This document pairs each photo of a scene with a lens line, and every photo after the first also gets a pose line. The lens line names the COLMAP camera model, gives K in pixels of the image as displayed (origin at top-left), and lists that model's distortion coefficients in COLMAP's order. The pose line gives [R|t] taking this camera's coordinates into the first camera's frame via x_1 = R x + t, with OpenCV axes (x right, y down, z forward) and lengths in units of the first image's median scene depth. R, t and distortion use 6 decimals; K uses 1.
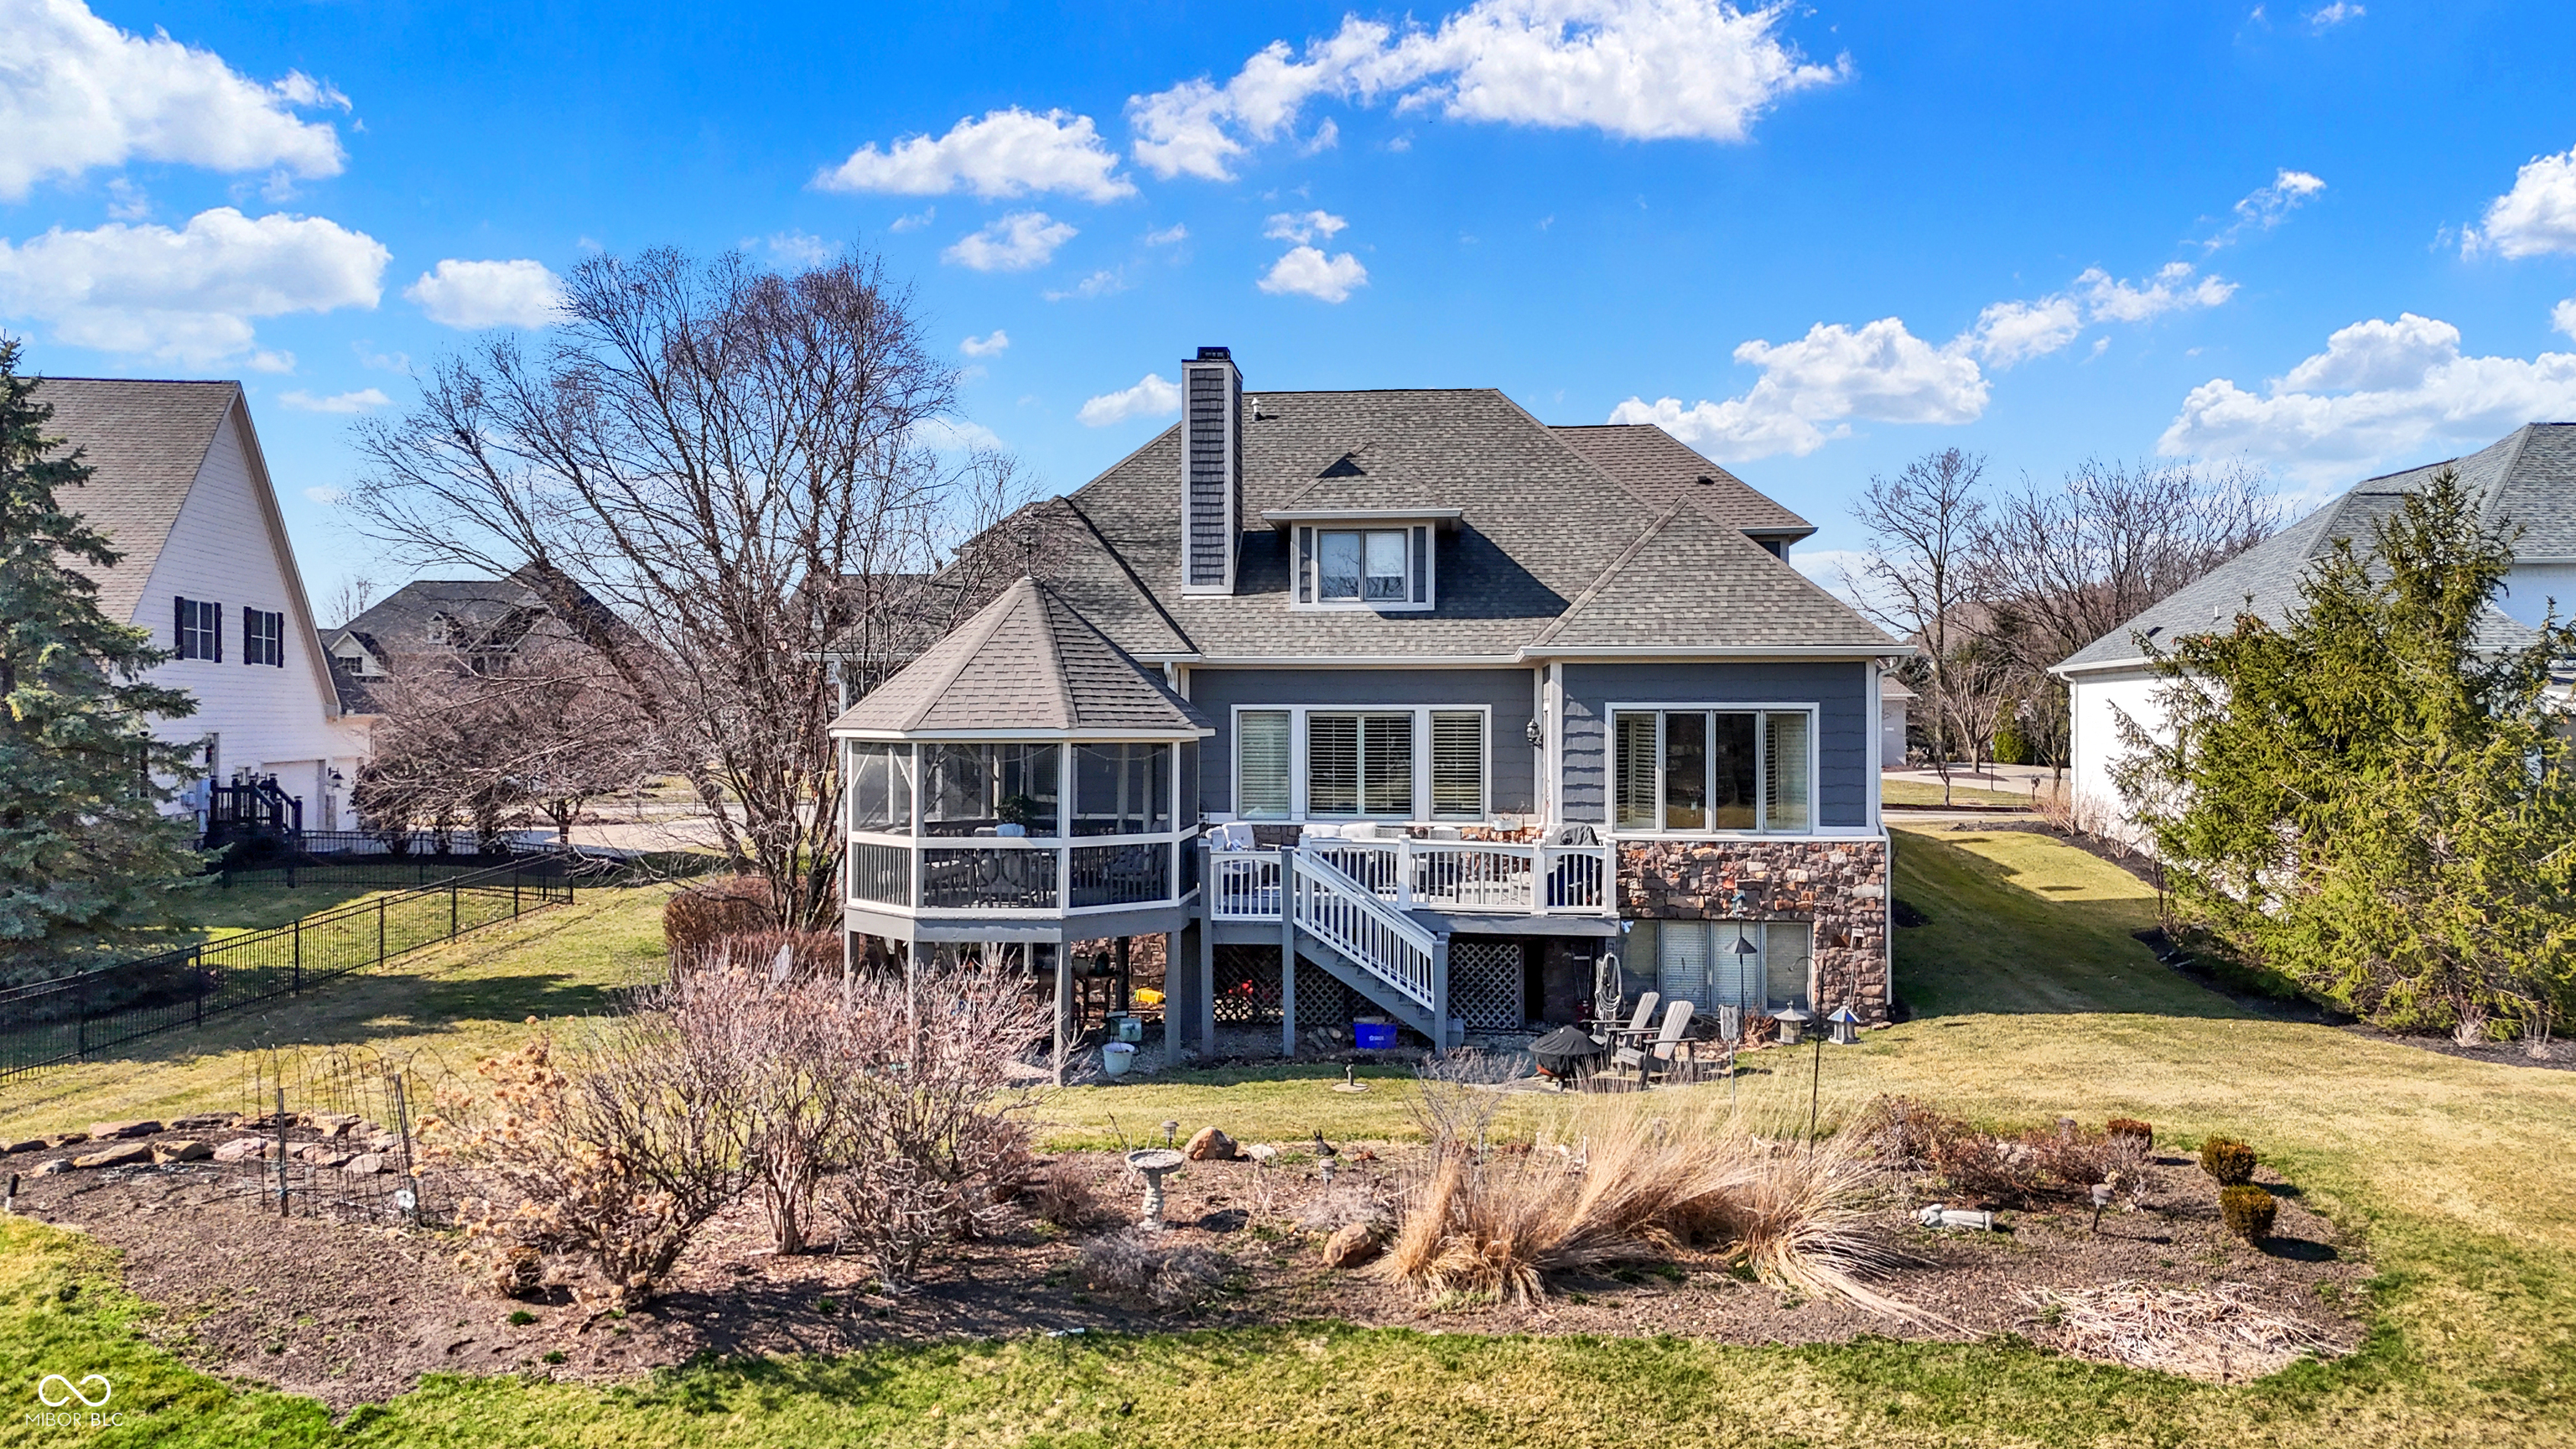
lens RADIAL K [[1891.3, 0, 1288.0], [0, 1891.3, 724.5], [0, 0, 1]] dist [0.084763, -0.082533]
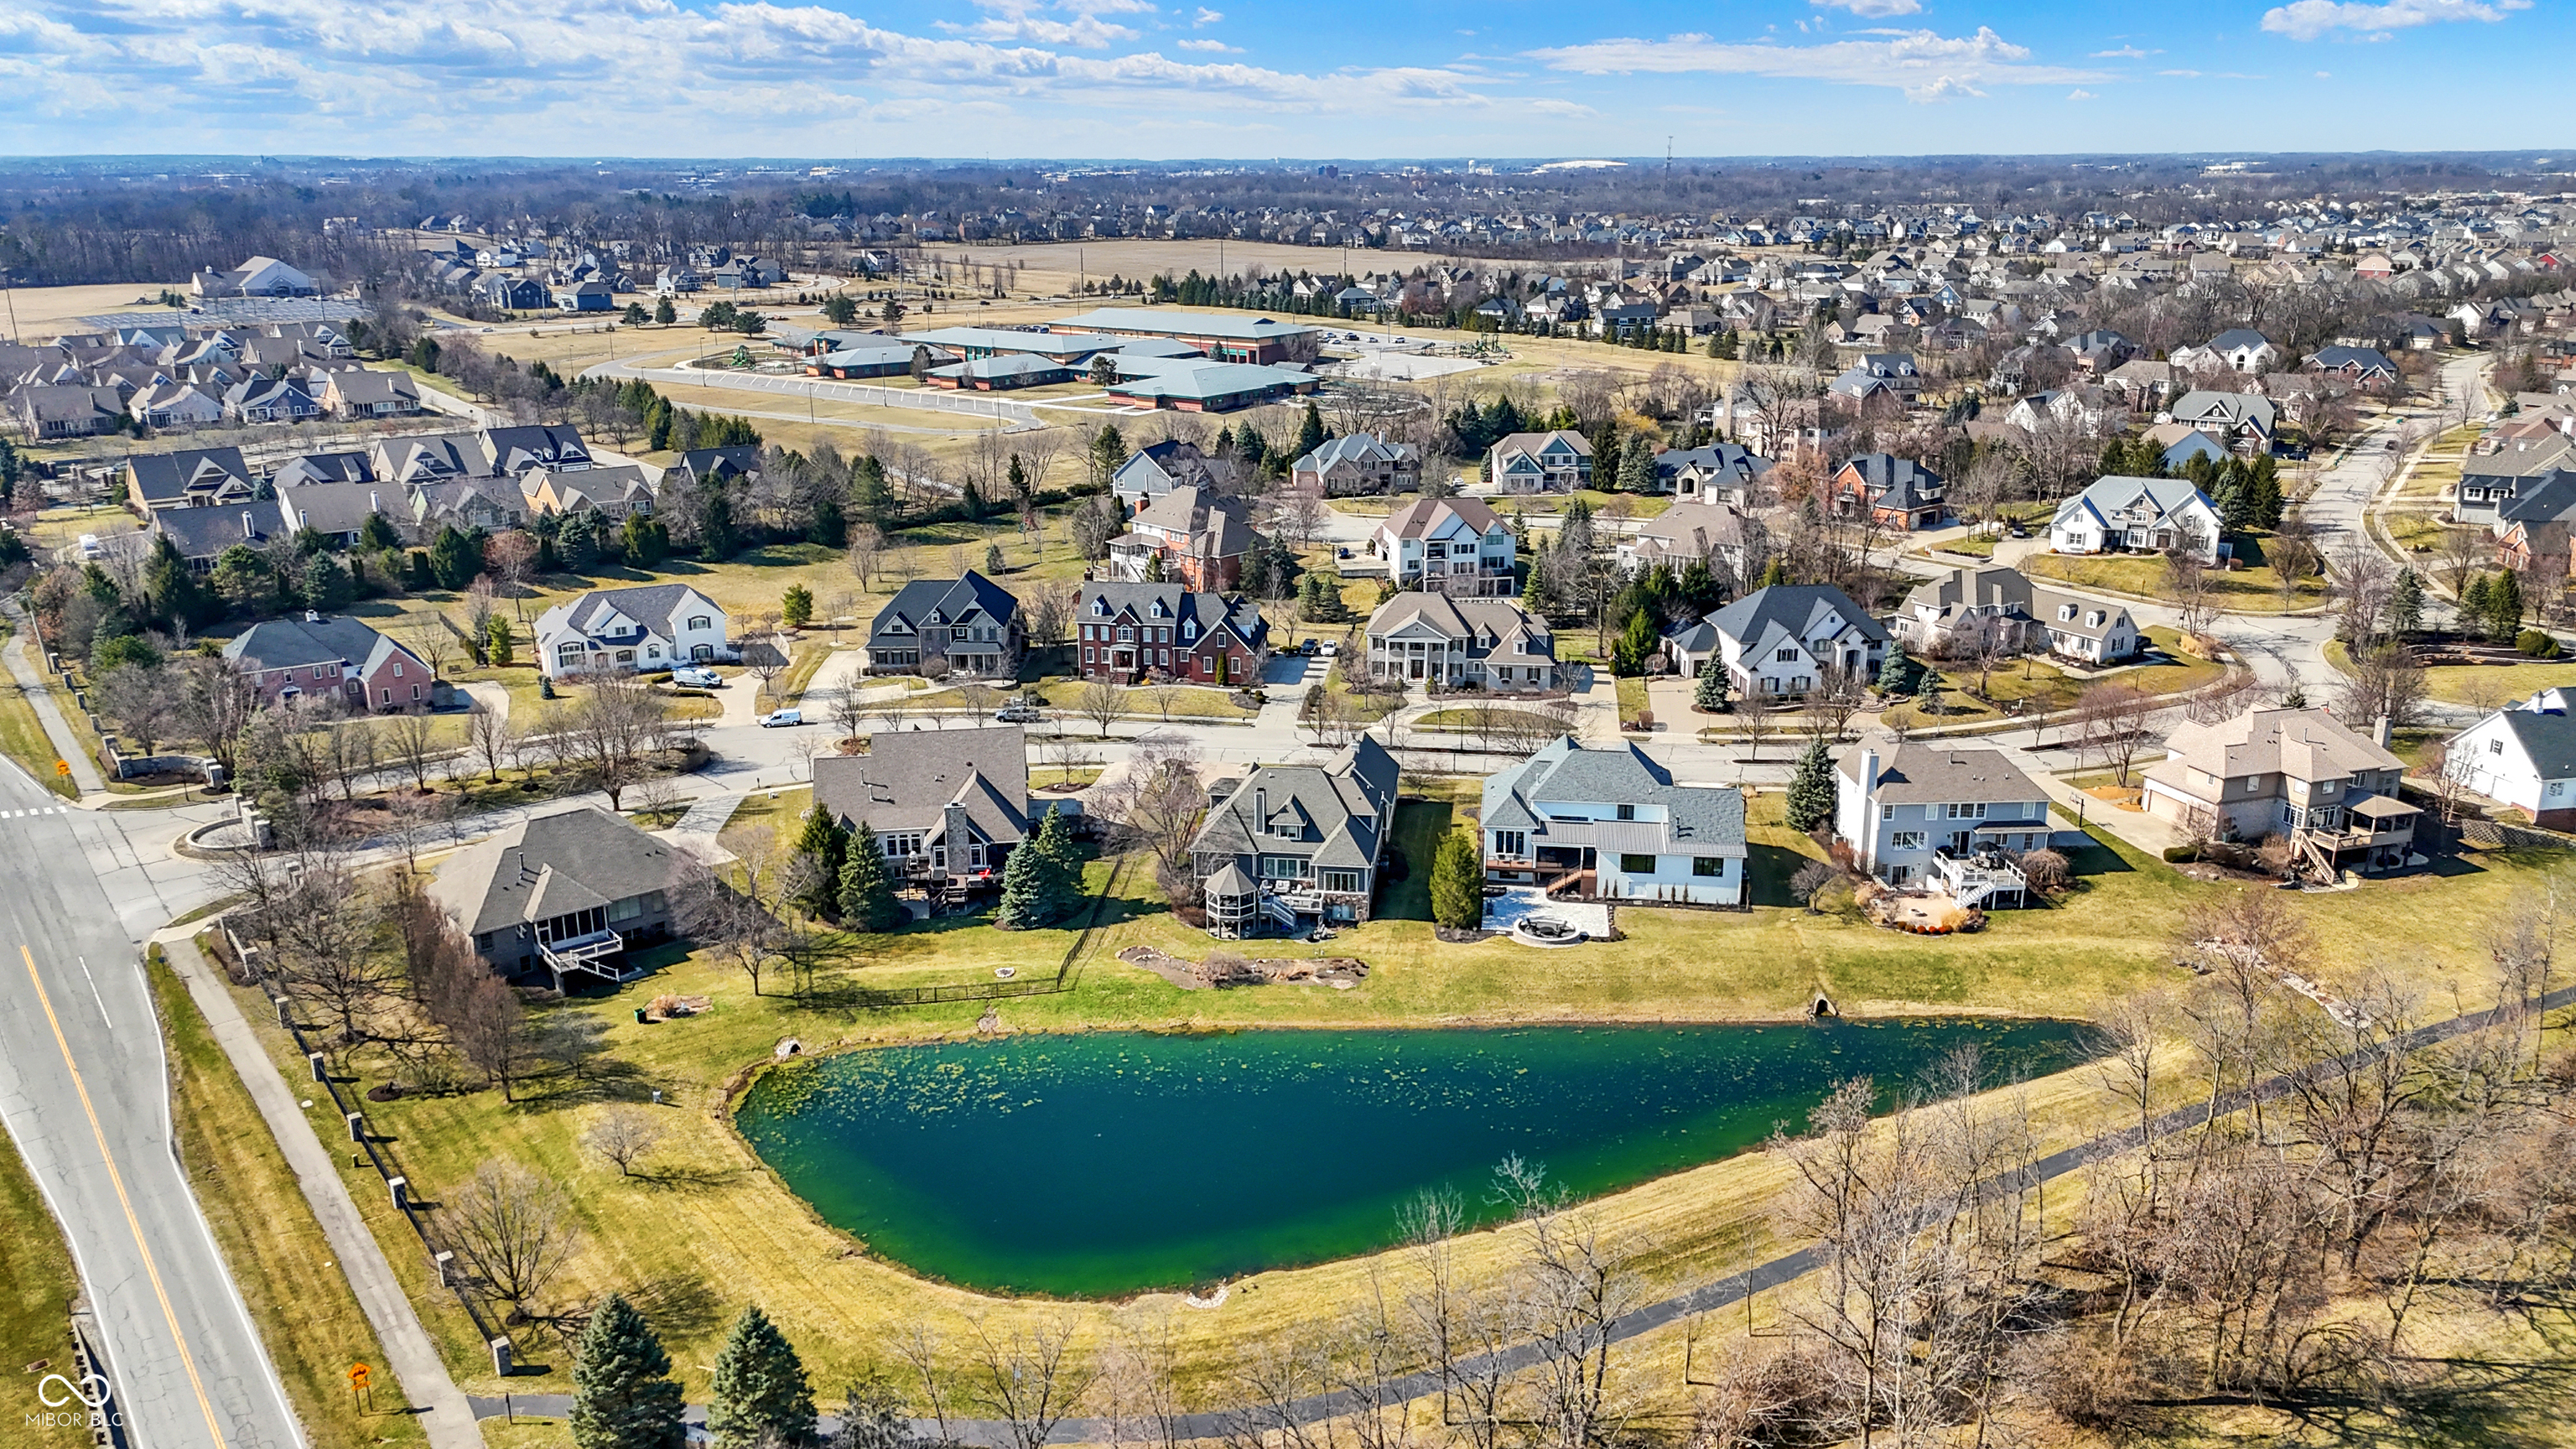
lens RADIAL K [[1891.3, 0, 1288.0], [0, 1891.3, 724.5], [0, 0, 1]] dist [0.084763, -0.082533]
pose [[0.999333, 0.005178, -0.036148, 0.272100], [0.005344, 0.958503, 0.285033, -2.243368], [0.036124, -0.285036, 0.957836, -4.802156]]
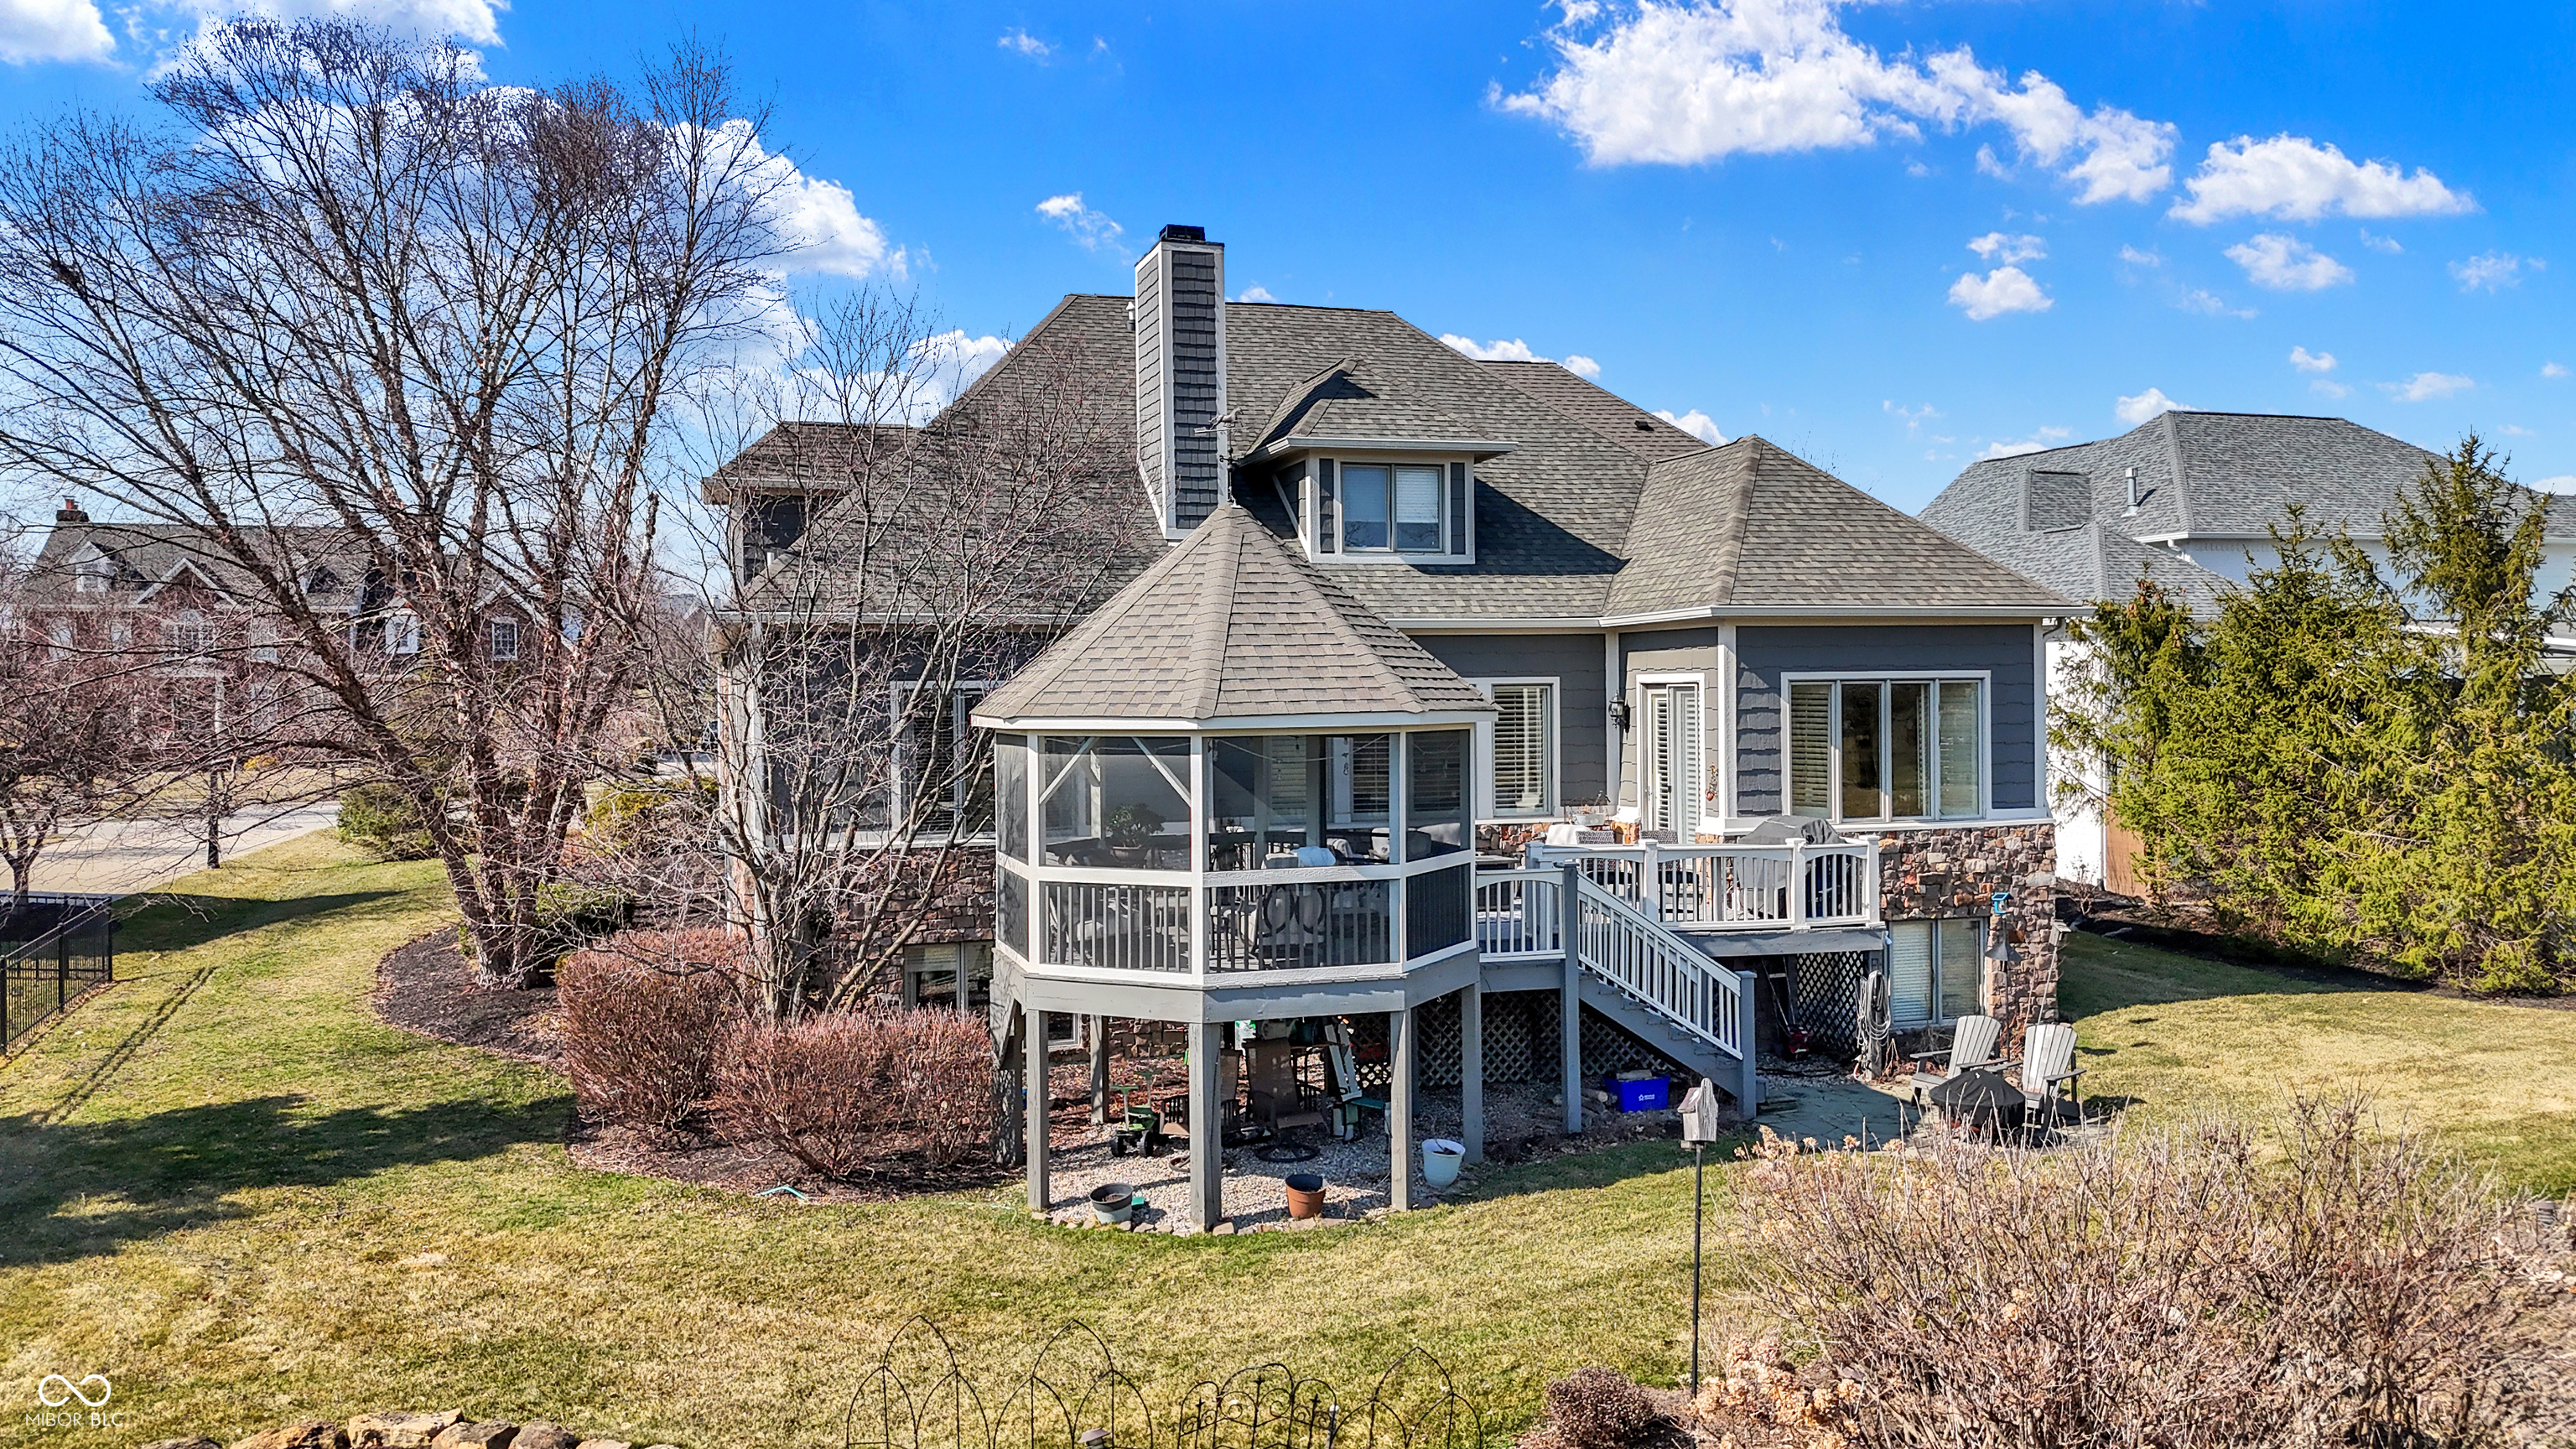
lens RADIAL K [[1880.4, 0, 1289.3], [0, 1880.4, 748.3], [0, 0, 1]] dist [0.073505, -0.069753]
pose [[0.927264, -0.022760, 0.373716, -0.355486], [0.013837, 0.999552, 0.026543, -0.003040], [-0.374153, -0.019441, 0.927163, 0.301634]]
